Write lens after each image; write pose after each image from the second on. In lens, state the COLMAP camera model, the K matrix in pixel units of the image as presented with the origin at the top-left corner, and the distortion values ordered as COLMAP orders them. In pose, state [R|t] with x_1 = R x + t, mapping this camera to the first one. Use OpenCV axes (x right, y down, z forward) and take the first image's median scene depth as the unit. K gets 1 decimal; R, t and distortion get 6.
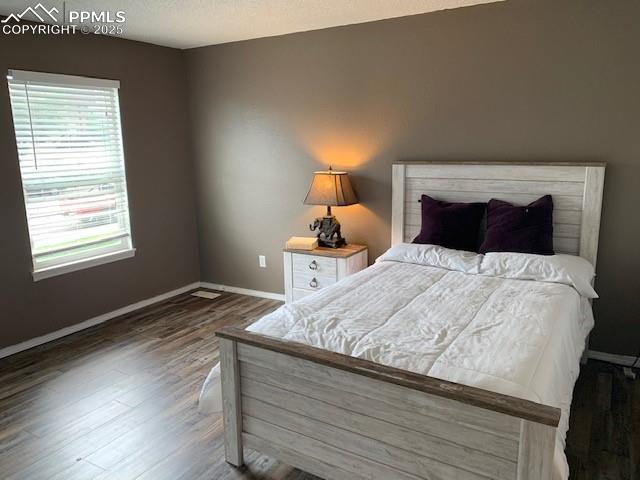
lens RADIAL K [[492.4, 0, 319.5], [0, 492.4, 233.5], [0, 0, 1]] dist [0.085874, -0.006612]
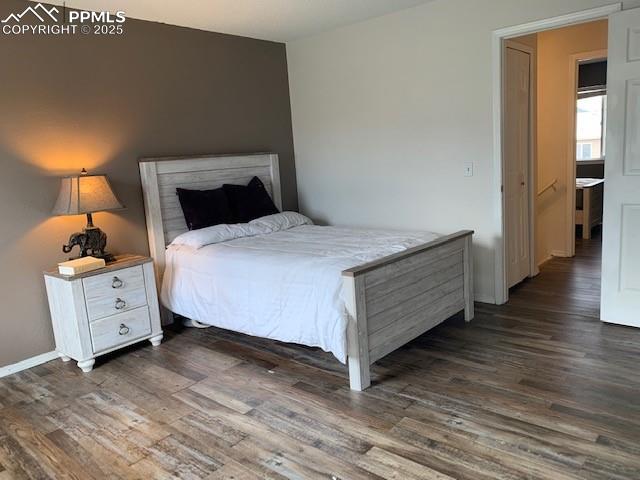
lens RADIAL K [[492.4, 0, 319.5], [0, 492.4, 233.5], [0, 0, 1]] dist [0.085874, -0.006612]
pose [[0.192497, -0.152391, 0.969393, -0.782523], [0.259033, 0.960720, 0.099590, -0.010855], [-0.946492, 0.231934, 0.224410, 0.482504]]
